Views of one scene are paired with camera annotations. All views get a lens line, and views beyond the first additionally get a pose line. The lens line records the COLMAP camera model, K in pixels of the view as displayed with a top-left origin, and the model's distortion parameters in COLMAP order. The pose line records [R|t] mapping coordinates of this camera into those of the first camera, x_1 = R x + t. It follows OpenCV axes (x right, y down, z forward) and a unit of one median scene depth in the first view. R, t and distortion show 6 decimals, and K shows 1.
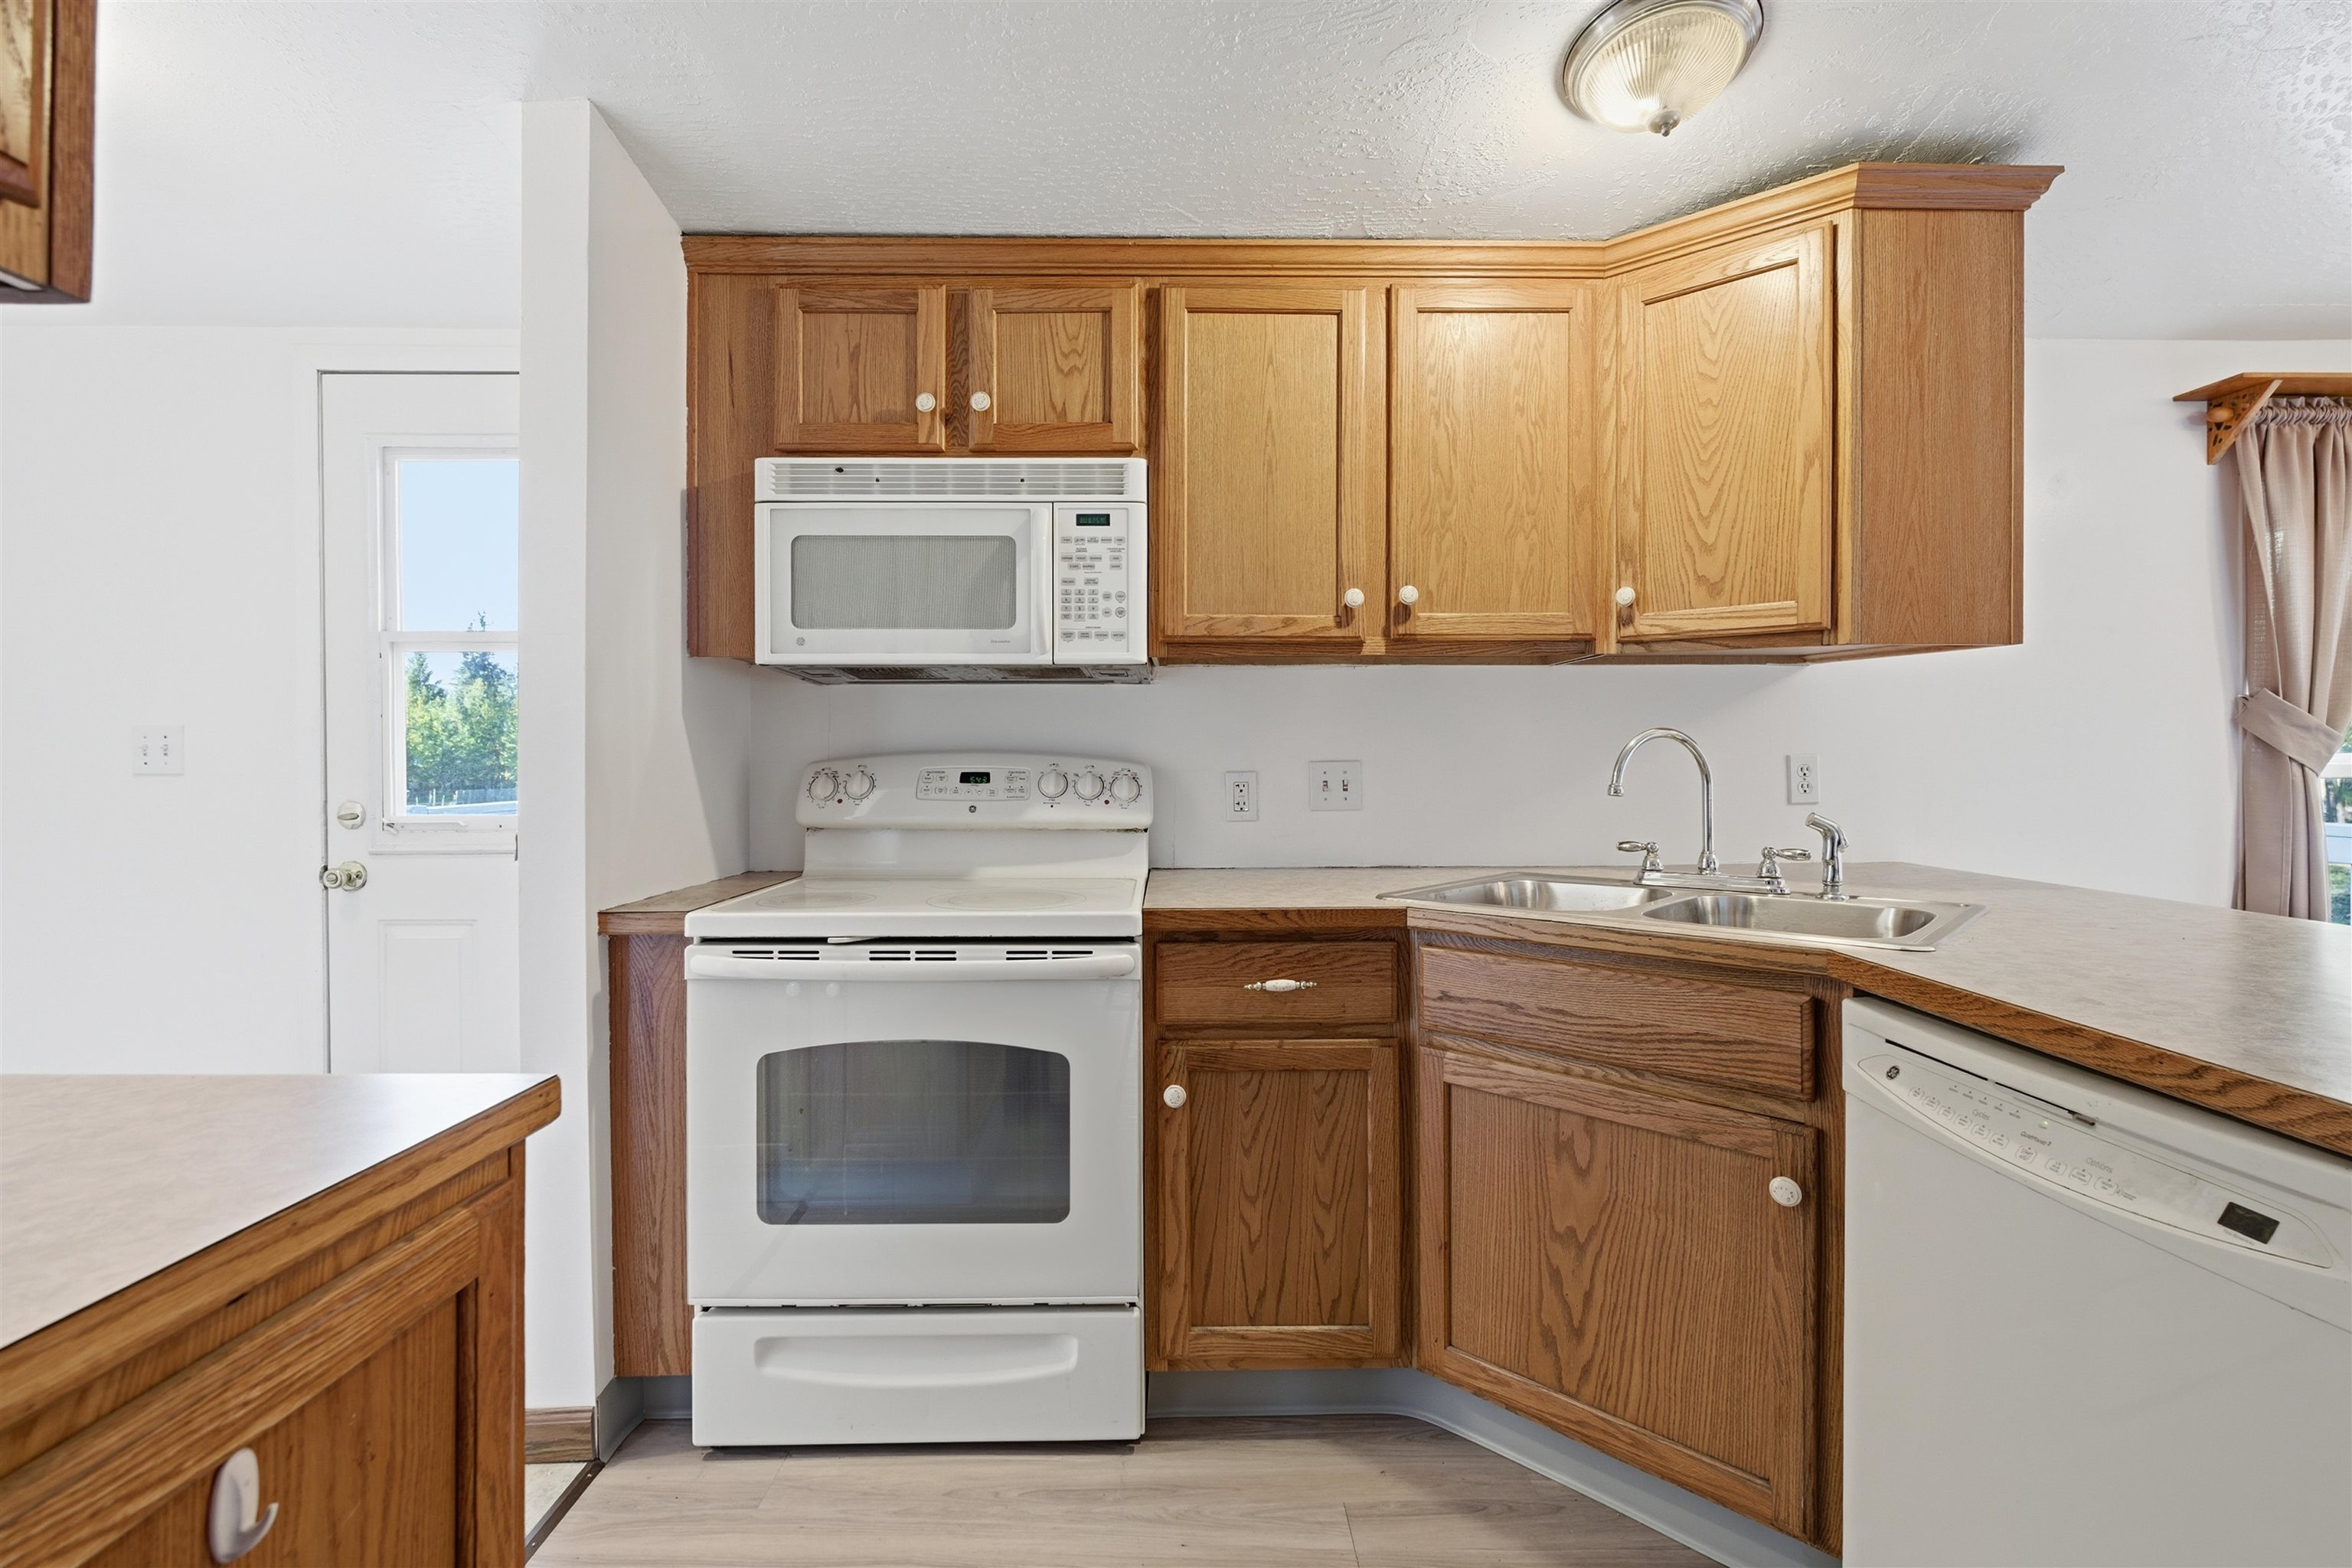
lens RADIAL K [[1056.9, 0, 1169.2], [0, 1056.9, 766.2], [0, 0, 1]] dist [-0.005490, -0.000465]
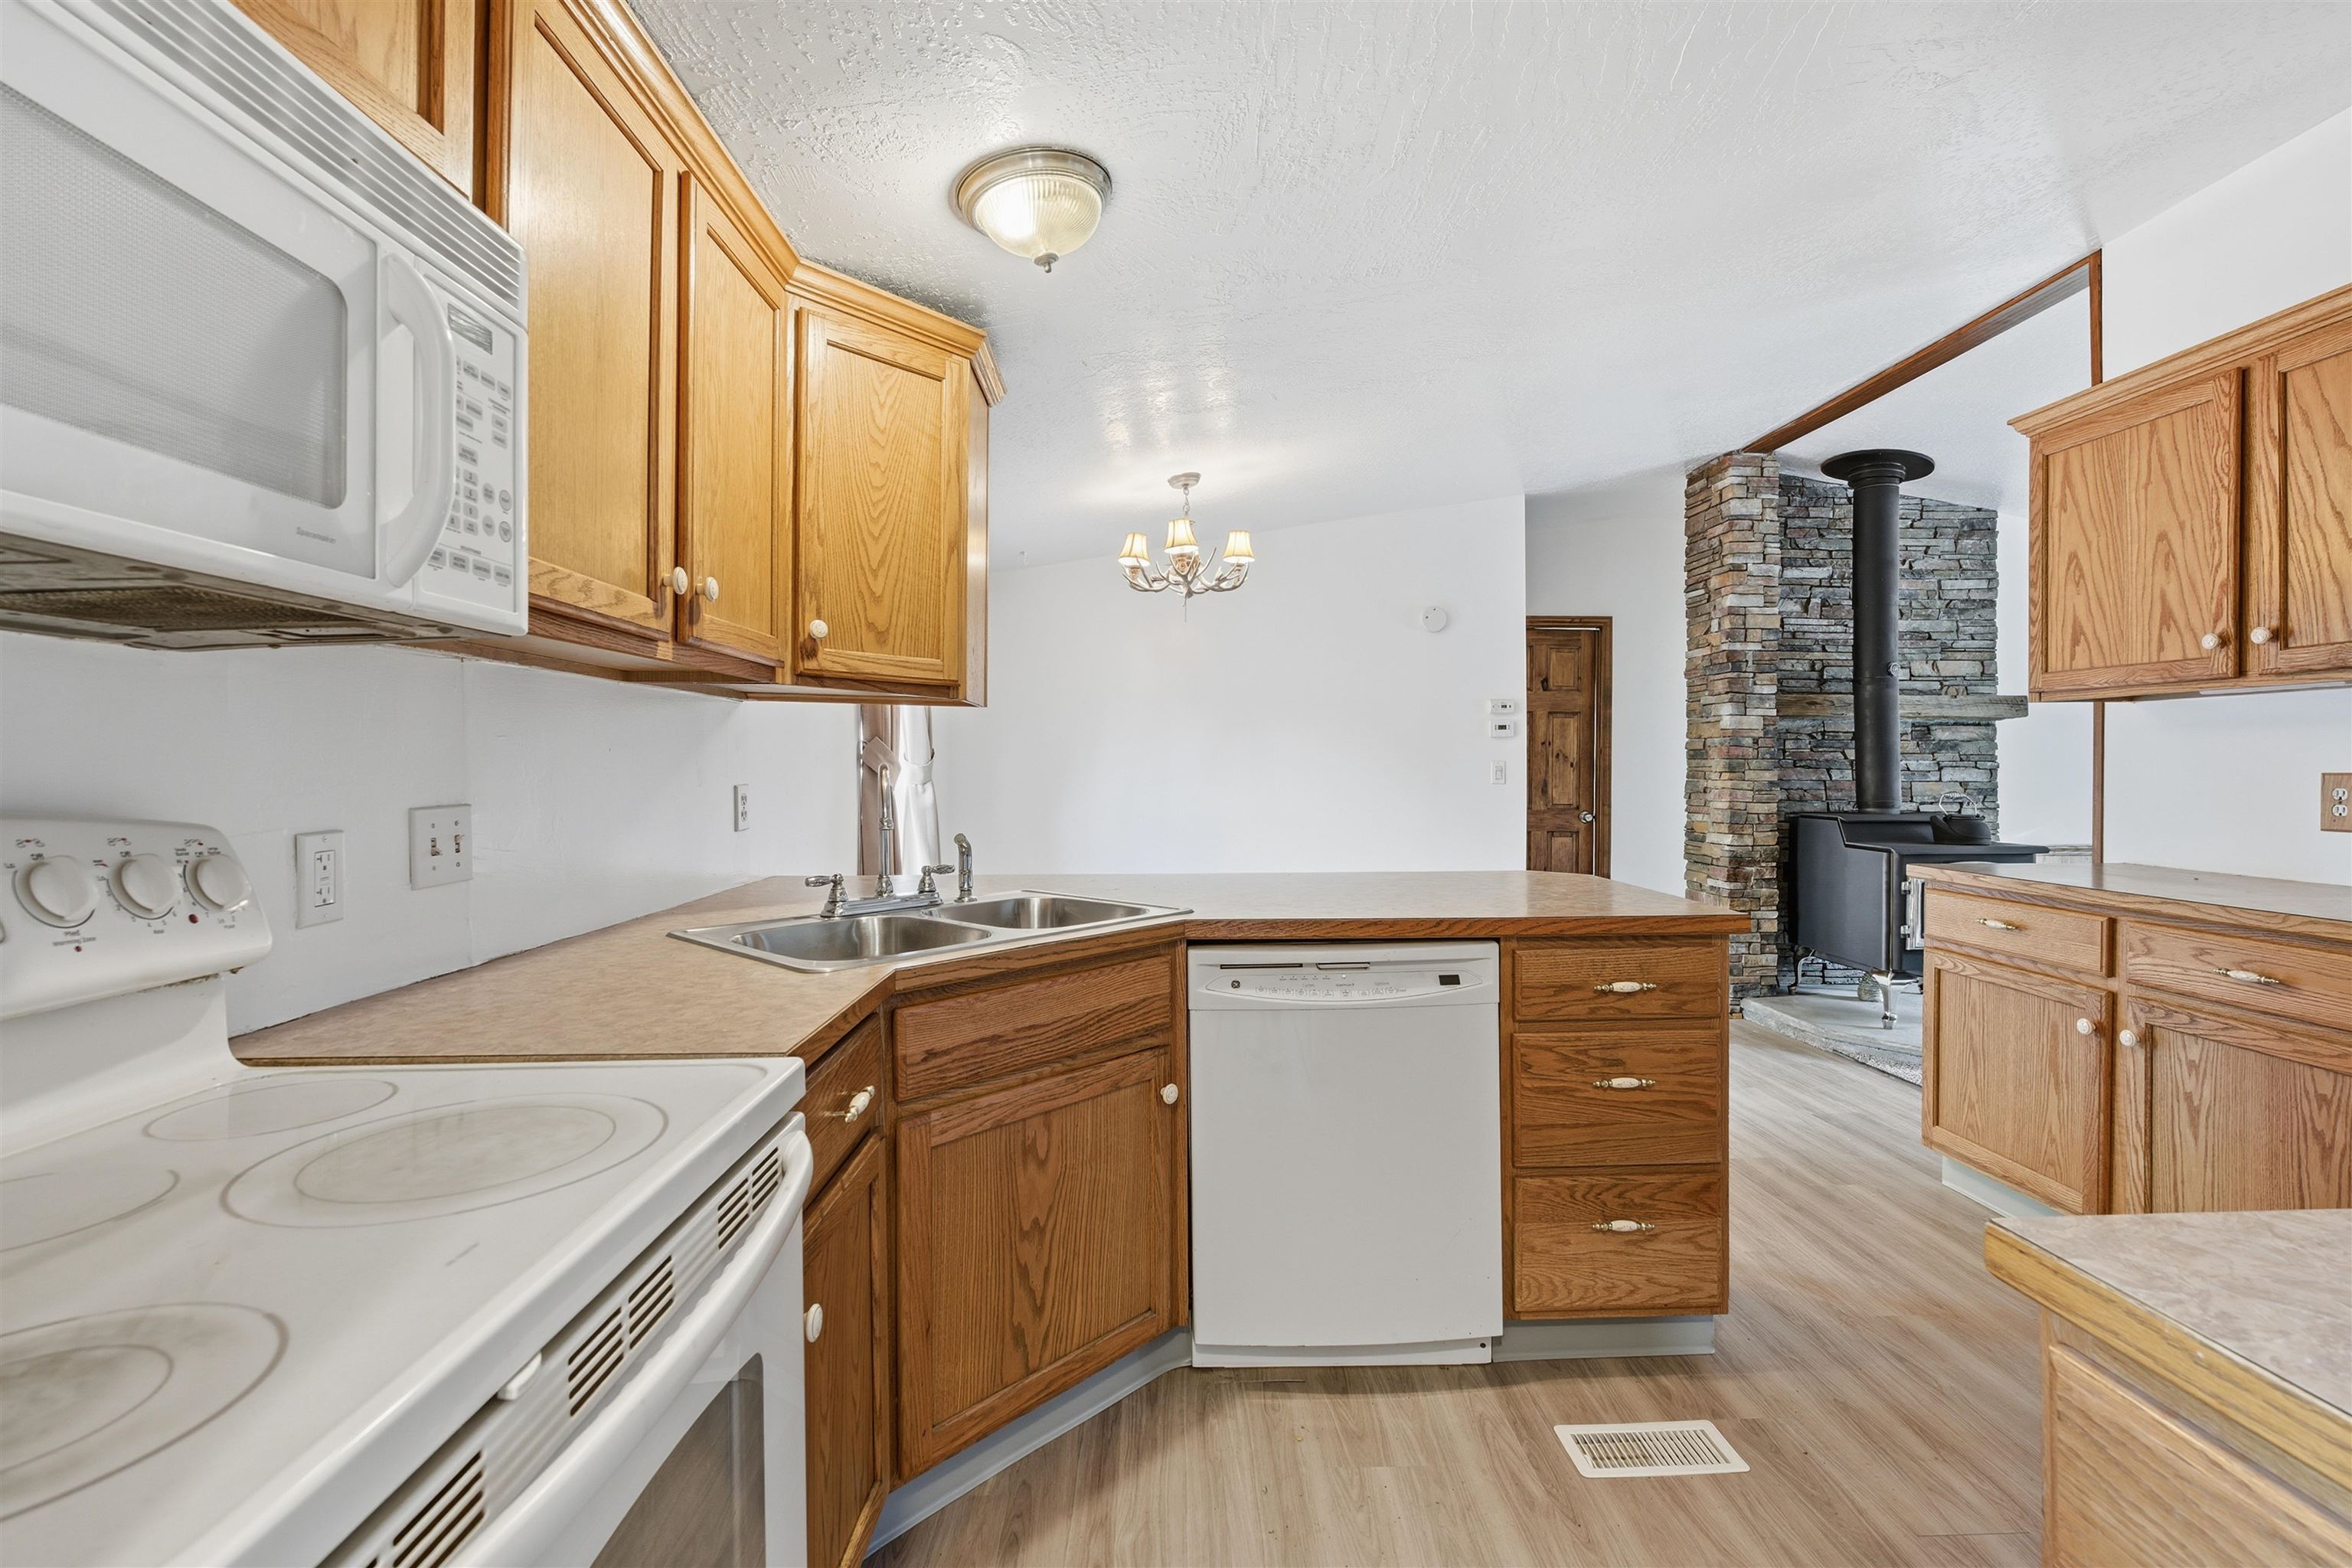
lens RADIAL K [[1056.9, 0, 1188.0], [0, 1056.9, 775.8], [0, 0, 1]] dist [-0.005490, -0.000465]
pose [[-0.037505, -0.008774, 0.999258, -0.584828], [0.009645, 0.999912, 0.009142, -0.028934], [-0.999250, 0.009981, -0.037417, 0.704865]]
